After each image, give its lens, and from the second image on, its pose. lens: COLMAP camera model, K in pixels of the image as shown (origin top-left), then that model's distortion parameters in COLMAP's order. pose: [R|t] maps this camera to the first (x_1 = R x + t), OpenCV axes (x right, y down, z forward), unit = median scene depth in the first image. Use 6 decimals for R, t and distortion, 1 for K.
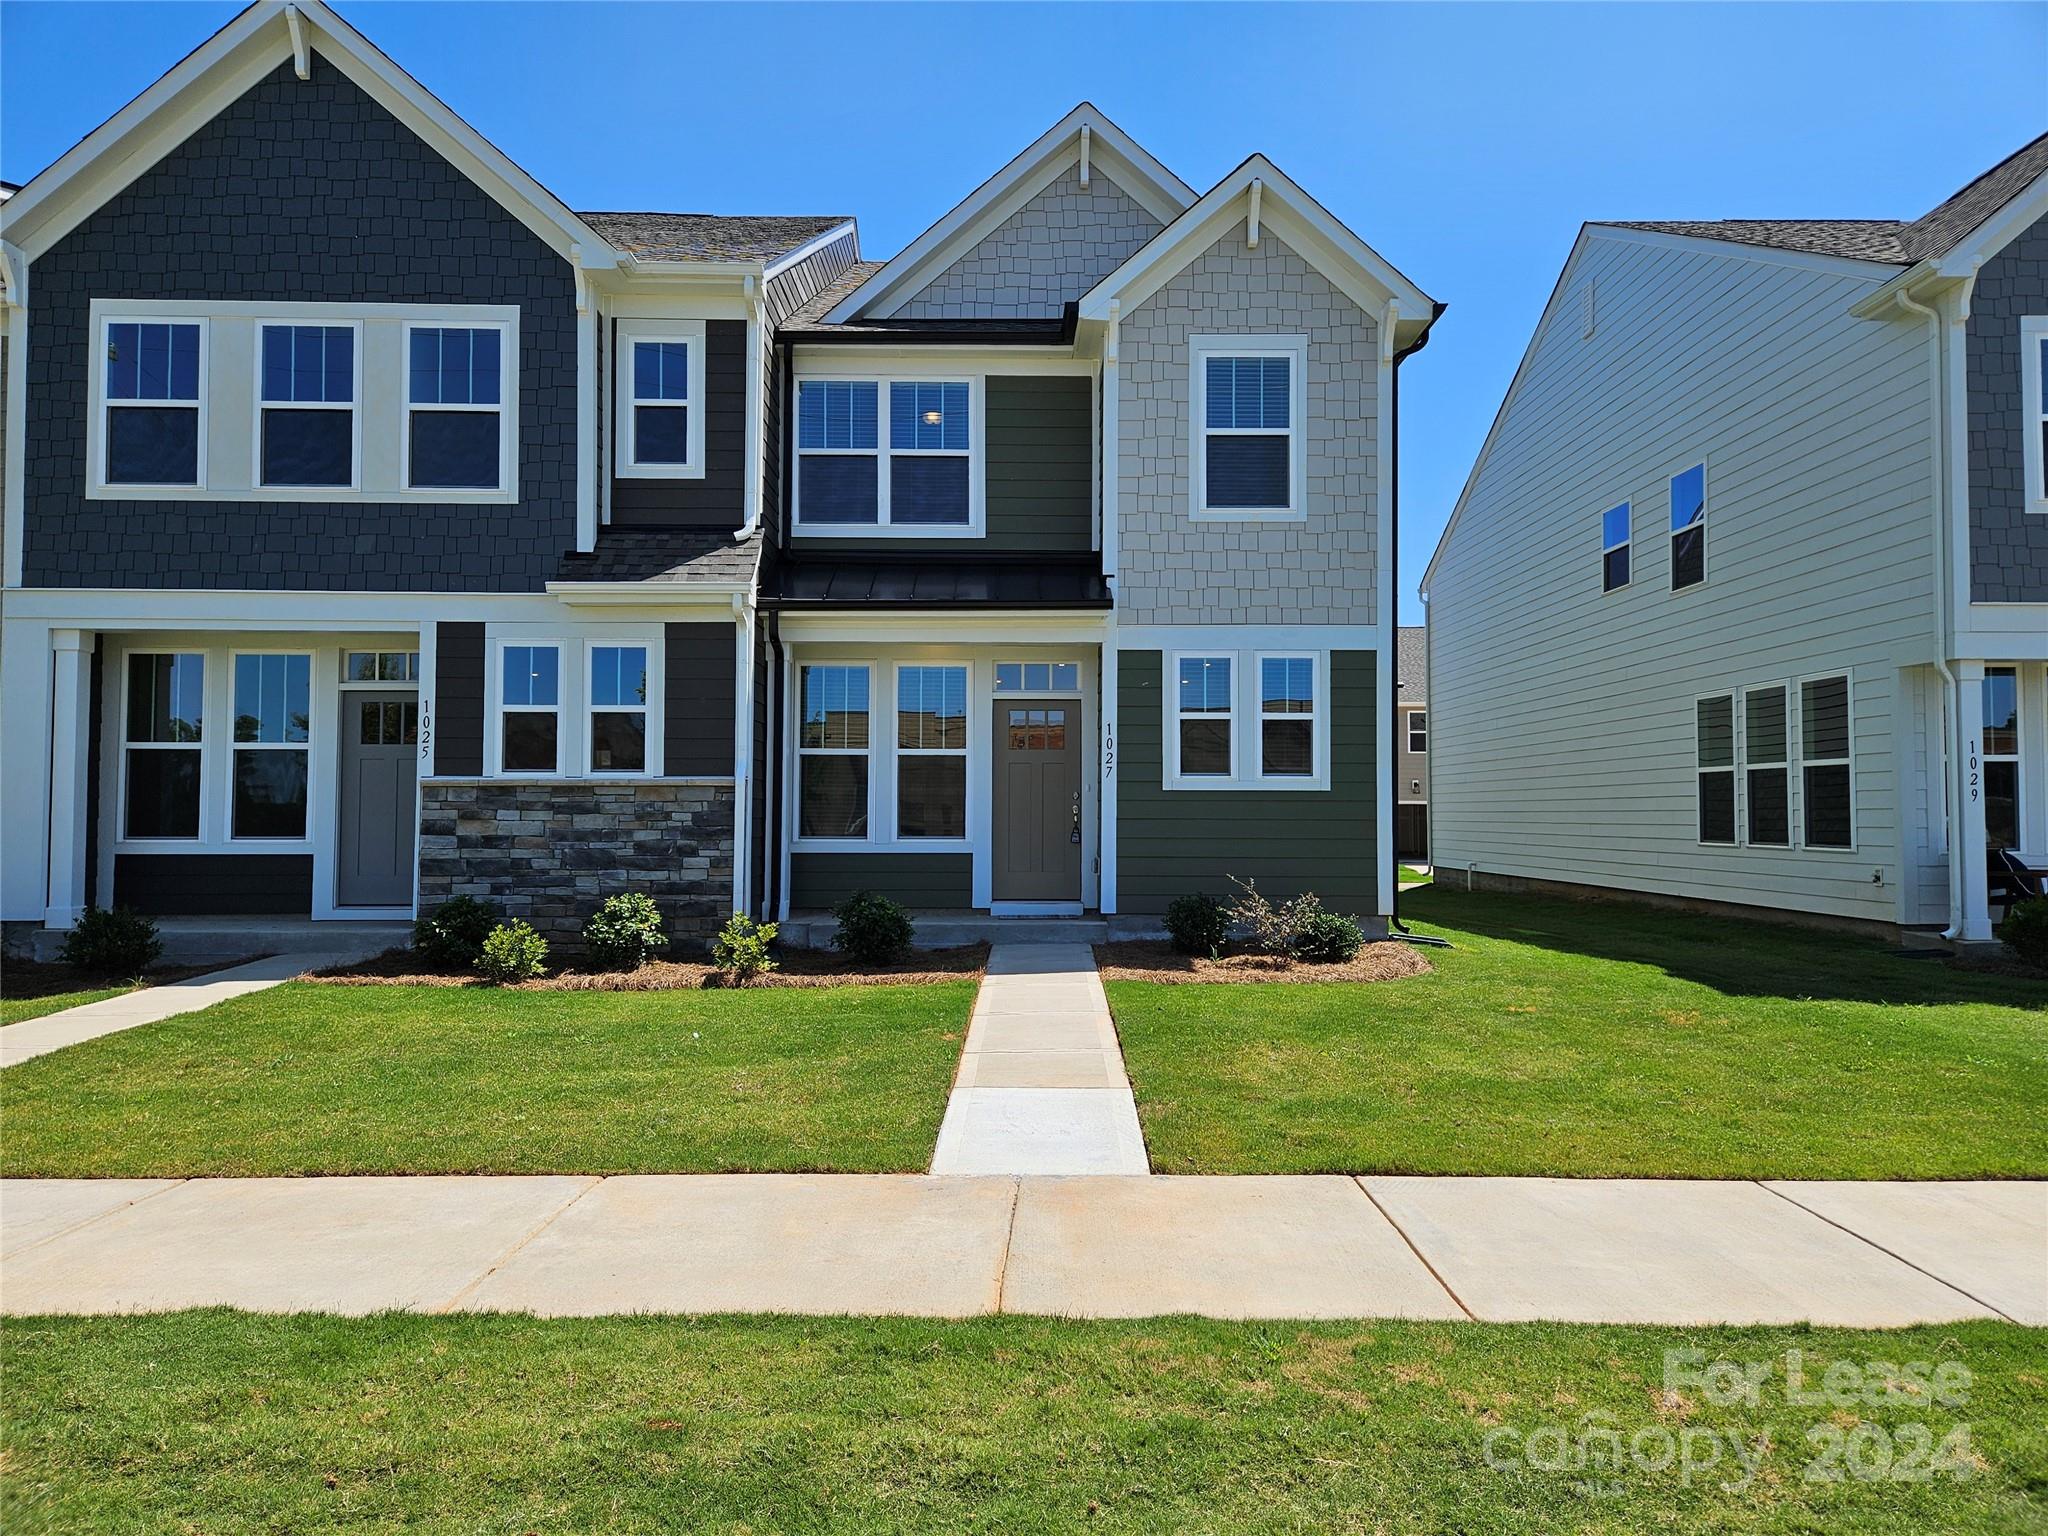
lens RADIAL K [[1356.0, 0, 1013.6], [0, 1356.0, 755.4], [0, 0, 1]] dist [0.023025, -0.012364]
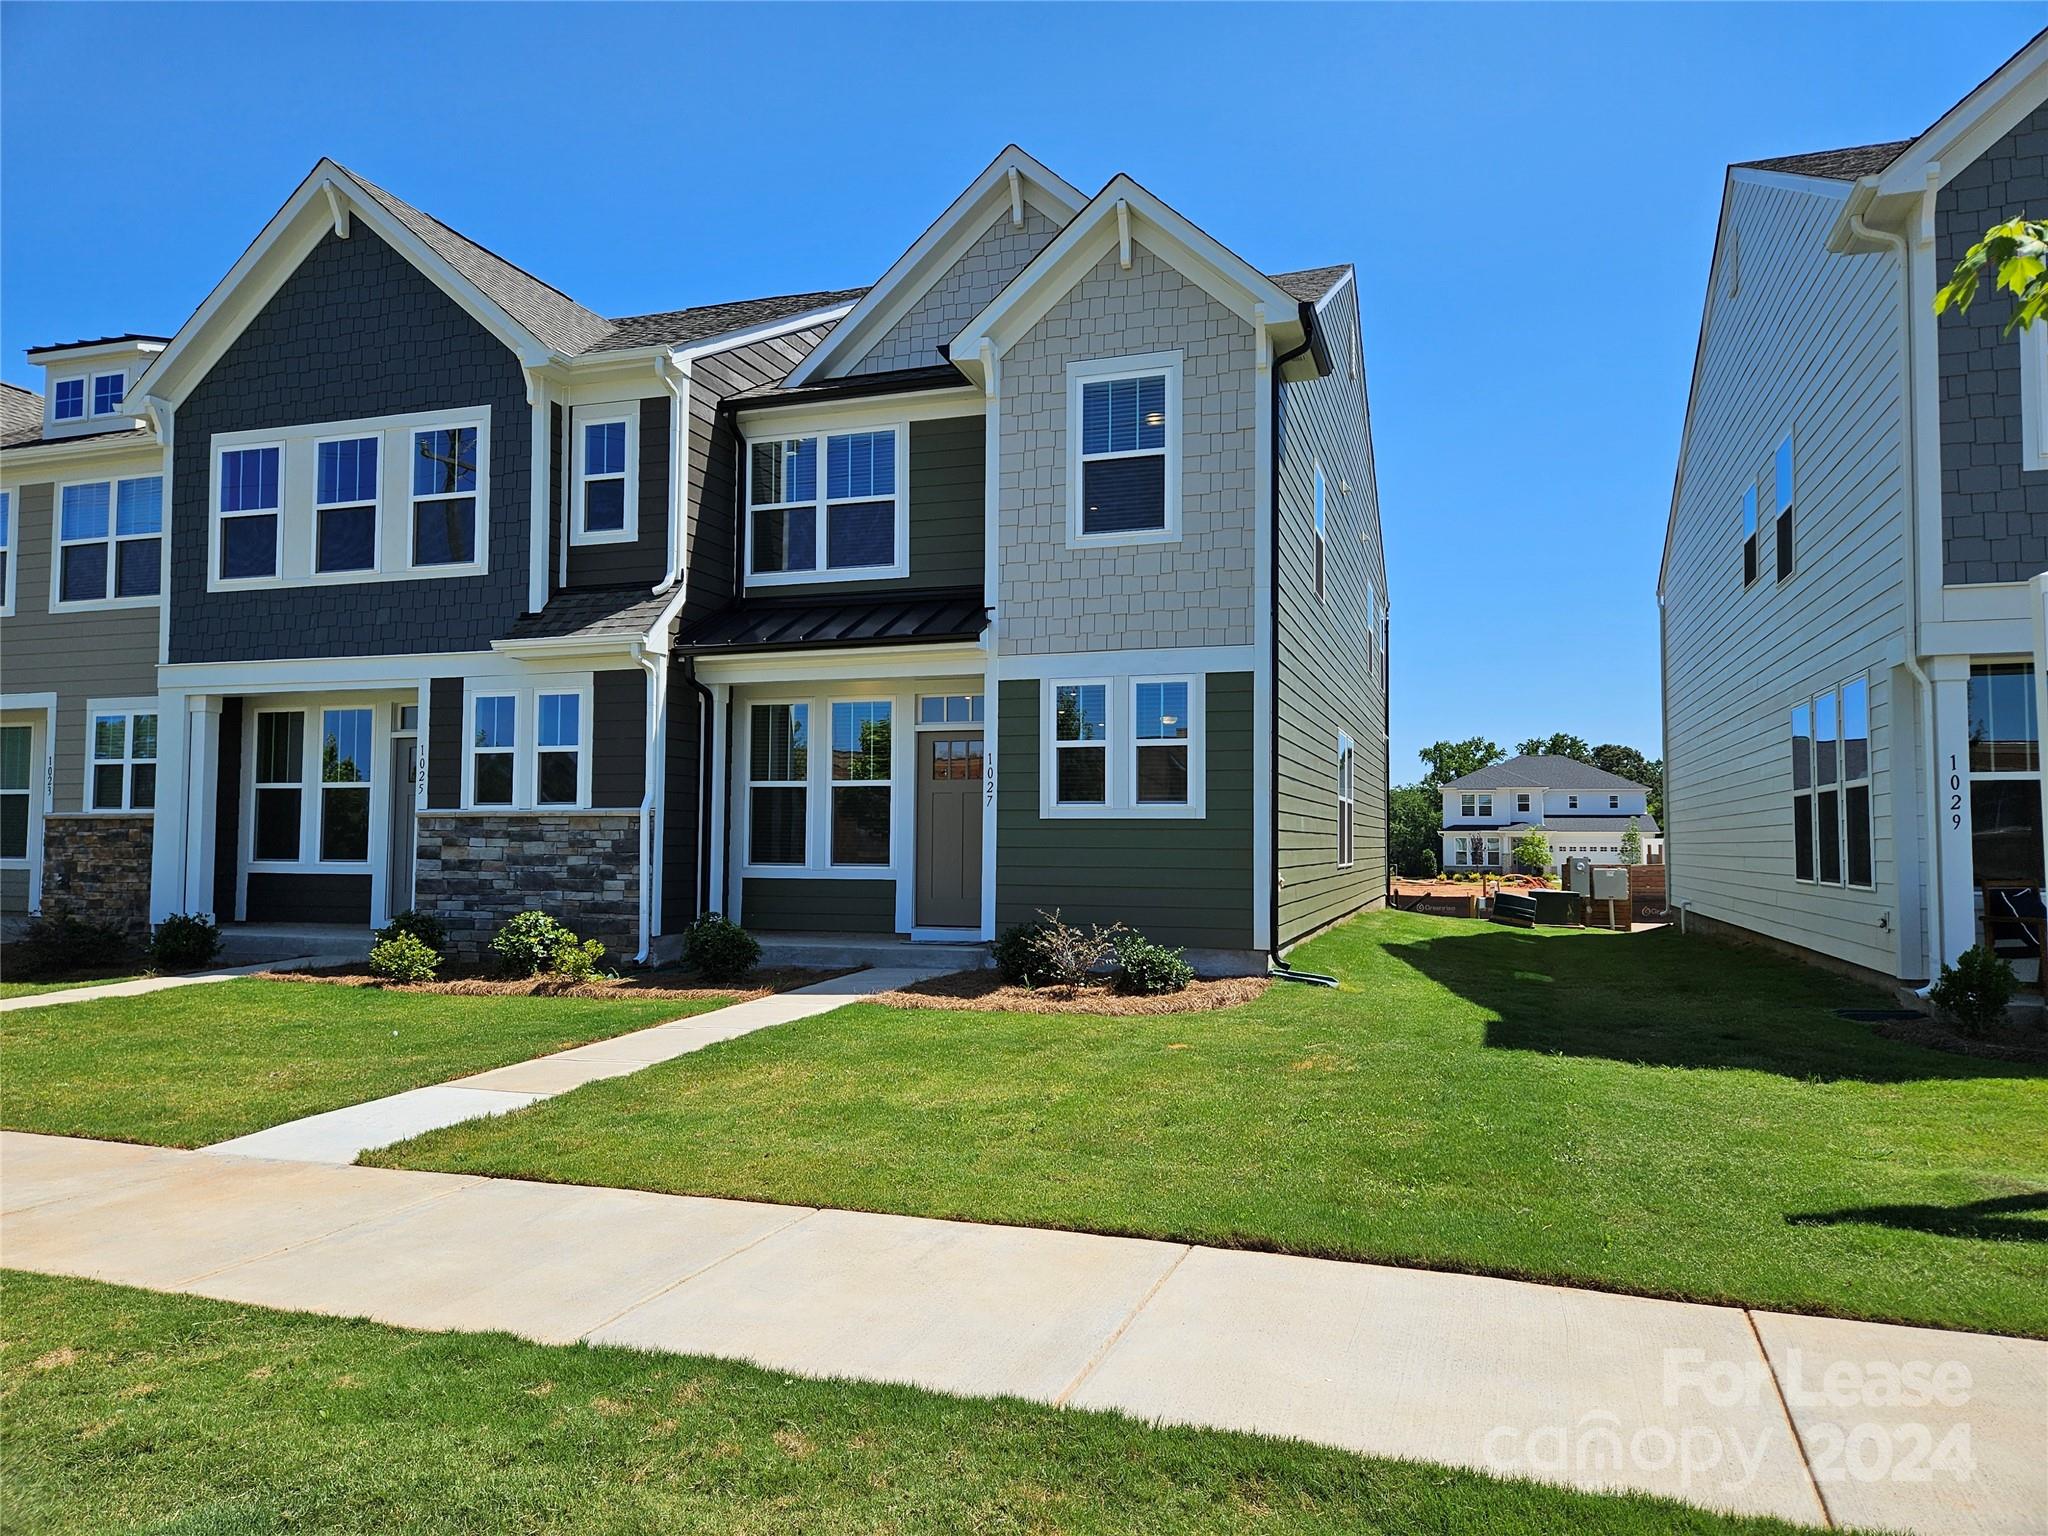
lens RADIAL K [[1356.0, 0, 1004.3], [0, 1356.0, 766.3], [0, 0, 1]] dist [0.023025, -0.012364]
pose [[0.945290, -0.015852, -0.325847, 0.413137], [0.011048, 0.999801, -0.016589, 0.003138], [0.326045, 0.012082, 0.945277, 0.044093]]
